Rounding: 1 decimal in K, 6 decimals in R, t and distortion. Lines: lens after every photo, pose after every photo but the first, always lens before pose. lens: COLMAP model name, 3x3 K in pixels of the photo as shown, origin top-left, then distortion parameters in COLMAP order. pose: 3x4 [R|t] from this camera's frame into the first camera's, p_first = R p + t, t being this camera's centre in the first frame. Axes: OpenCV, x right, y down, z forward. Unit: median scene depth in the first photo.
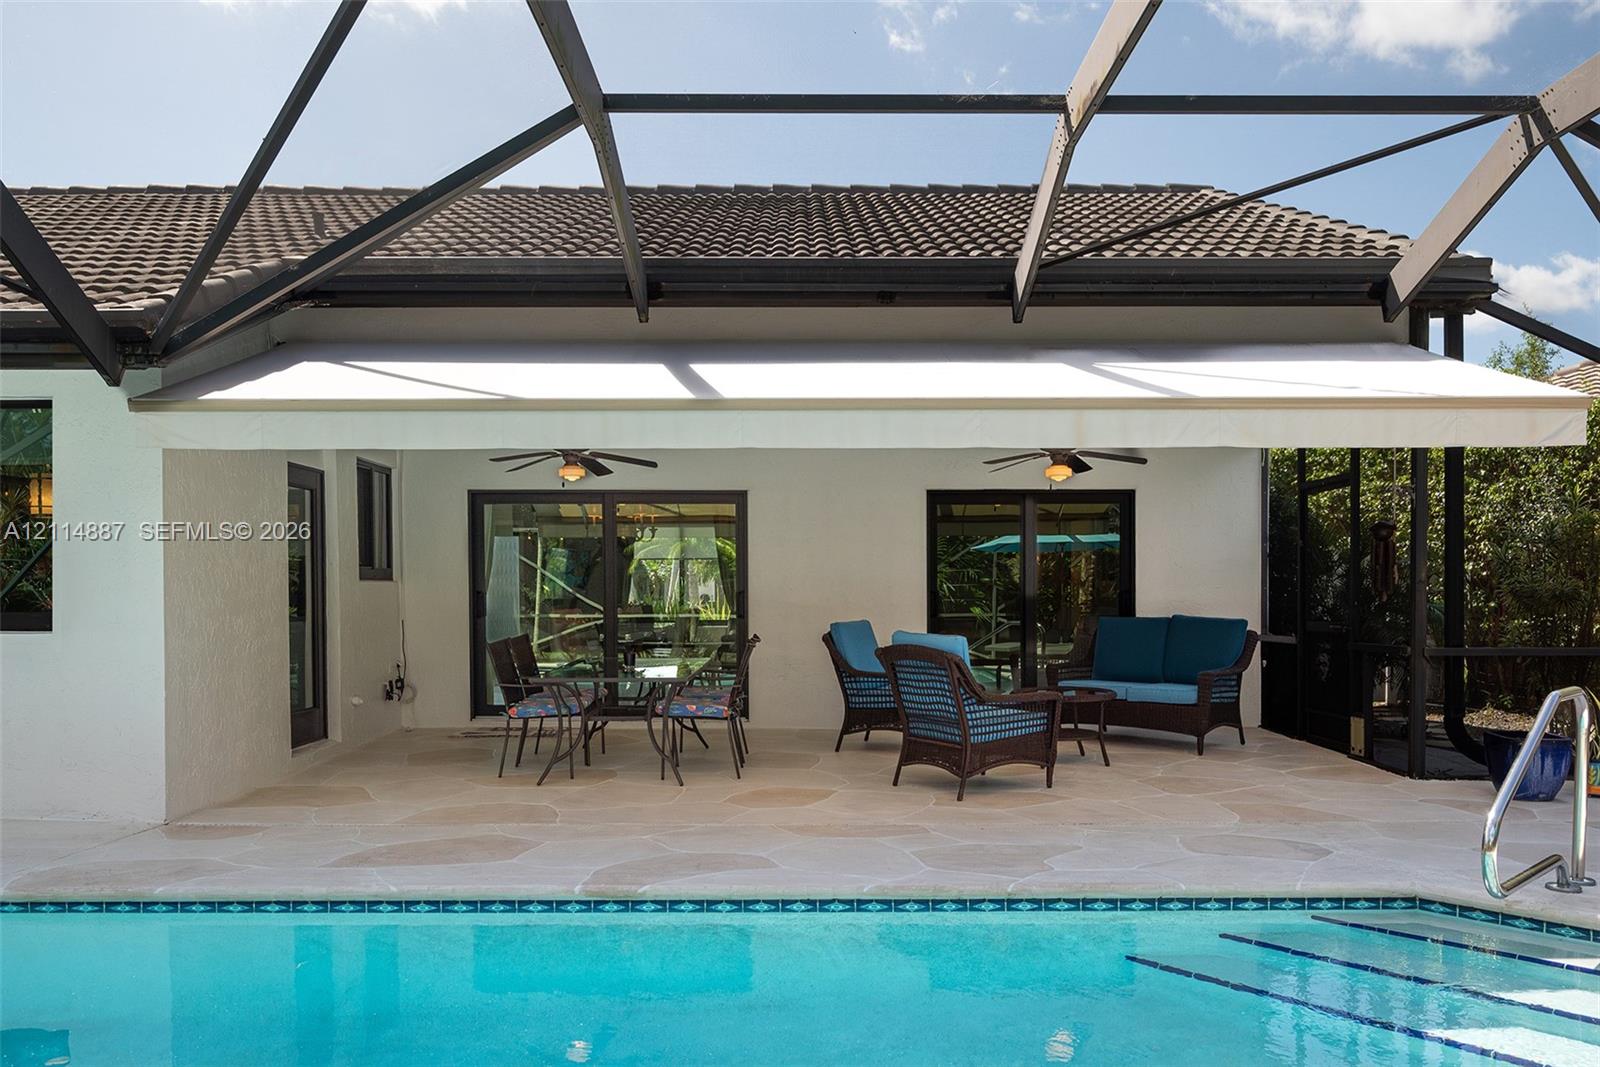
lens RADIAL K [[1221.2, 0, 743.5], [0, 1221.2, 581.4], [0, 0, 1]] dist [-0.007157, -0.000824]
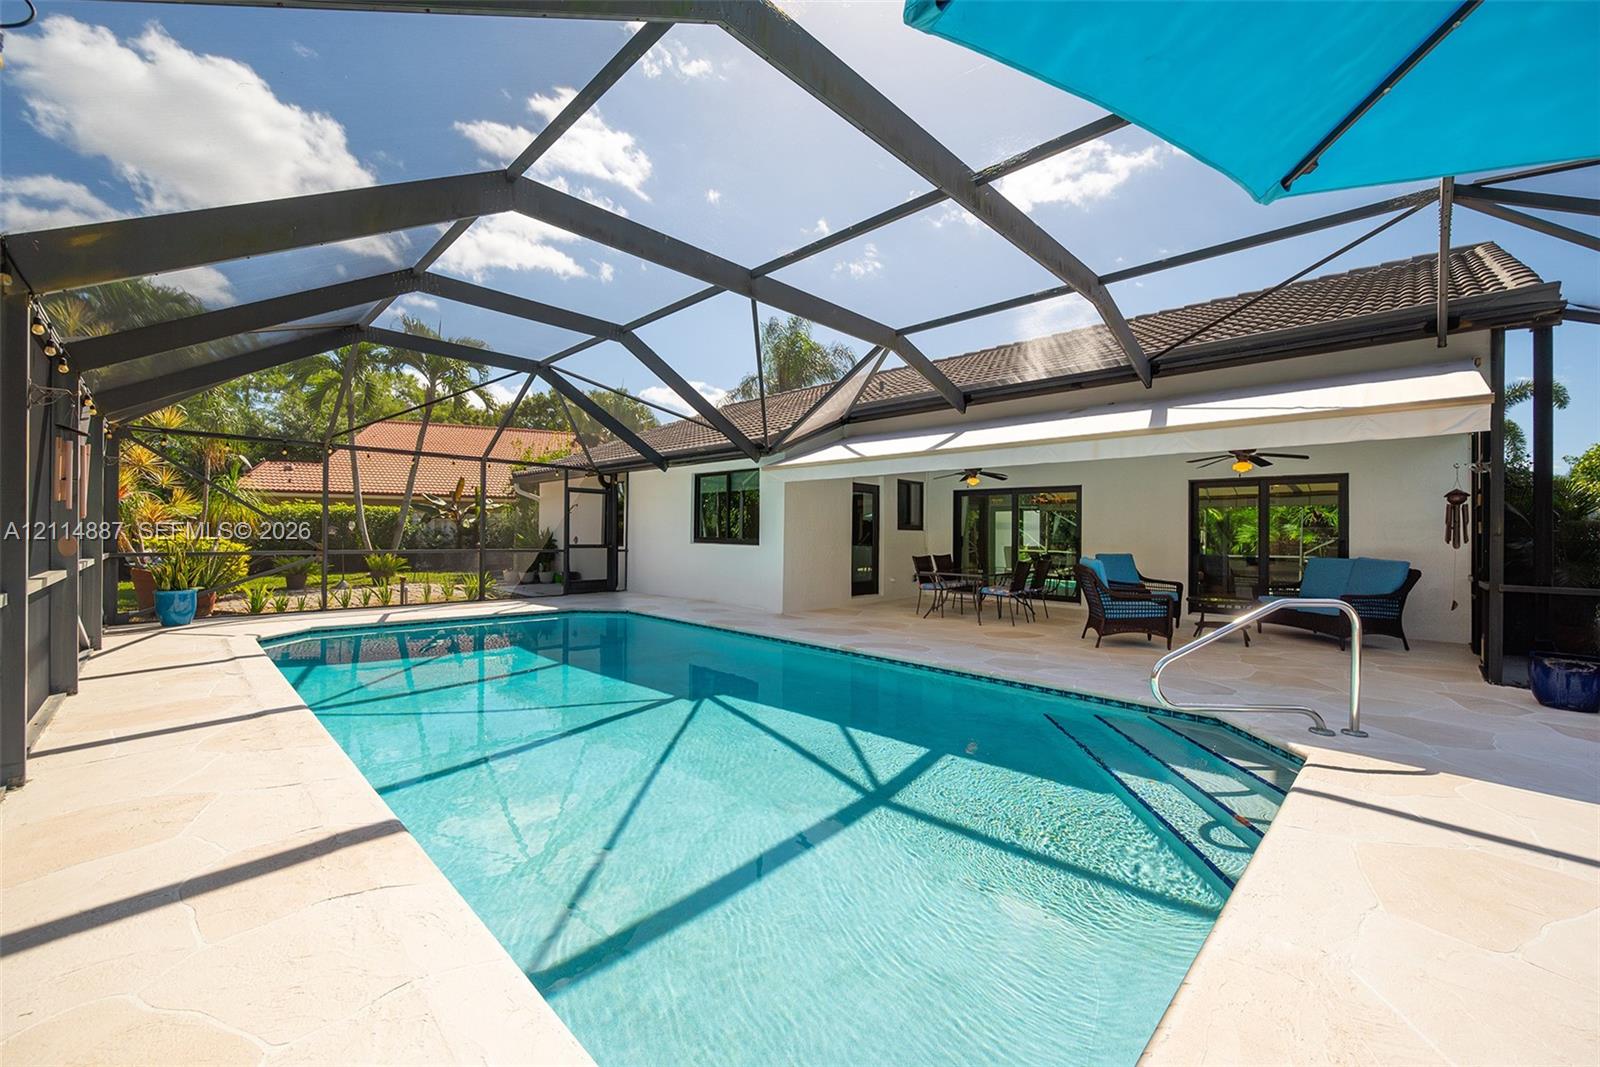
lens RADIAL K [[622.9, 0, 794.1], [0, 622.9, 505.5], [0, 0, 1]] dist [0.000789, -0.000001]
pose [[0.713955, -0.021779, -0.699853, 0.410513], [-0.011503, 0.999016, -0.042825, 0.005429], [0.700097, 0.038625, 0.713002, -0.014844]]
